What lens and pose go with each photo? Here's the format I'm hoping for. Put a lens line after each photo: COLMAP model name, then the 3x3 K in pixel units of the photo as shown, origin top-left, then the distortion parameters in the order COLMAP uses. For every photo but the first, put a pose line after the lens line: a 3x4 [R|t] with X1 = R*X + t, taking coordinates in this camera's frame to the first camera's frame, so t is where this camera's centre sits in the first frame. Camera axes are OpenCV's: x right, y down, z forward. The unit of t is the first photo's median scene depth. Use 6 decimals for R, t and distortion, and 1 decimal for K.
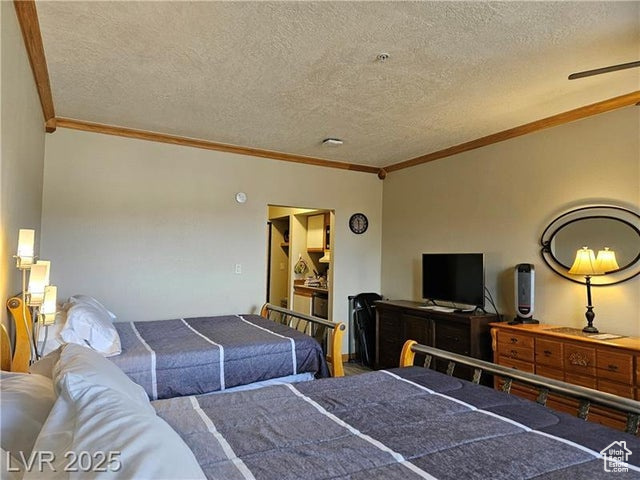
lens RADIAL K [[424.8, 0, 318.3], [0, 424.8, 239.6], [0, 0, 1]] dist [0.055027, -0.054210]
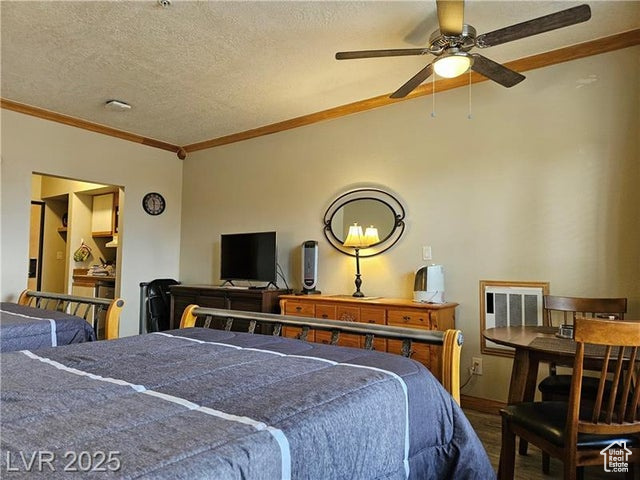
lens RADIAL K [[424.8, 0, 326.7], [0, 424.8, 241.2], [0, 0, 1]] dist [0.055027, -0.054210]
pose [[0.900538, 0.013322, 0.434574, 0.046047], [-0.014066, 0.999900, -0.001505, 0.060241], [-0.434550, -0.004757, 0.900635, 0.000075]]
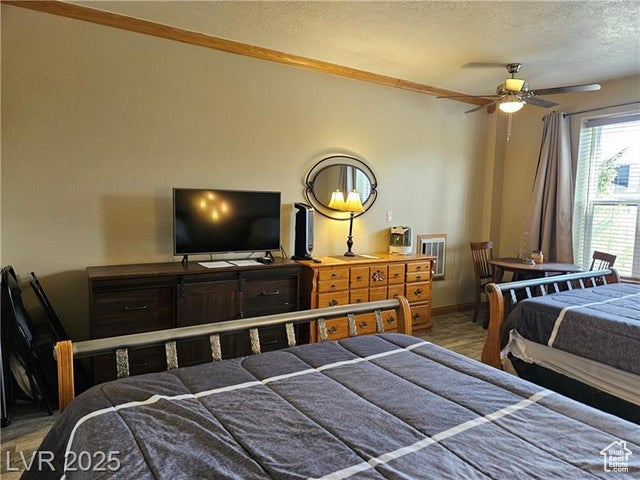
lens RADIAL K [[424.8, 0, 318.5], [0, 424.8, 244.9], [0, 0, 1]] dist [0.055027, -0.054210]
pose [[-0.080308, -0.121706, 0.989312, -0.549450], [-0.070740, 0.990711, 0.116135, 0.035910], [-0.994257, -0.060657, -0.088172, 1.072996]]
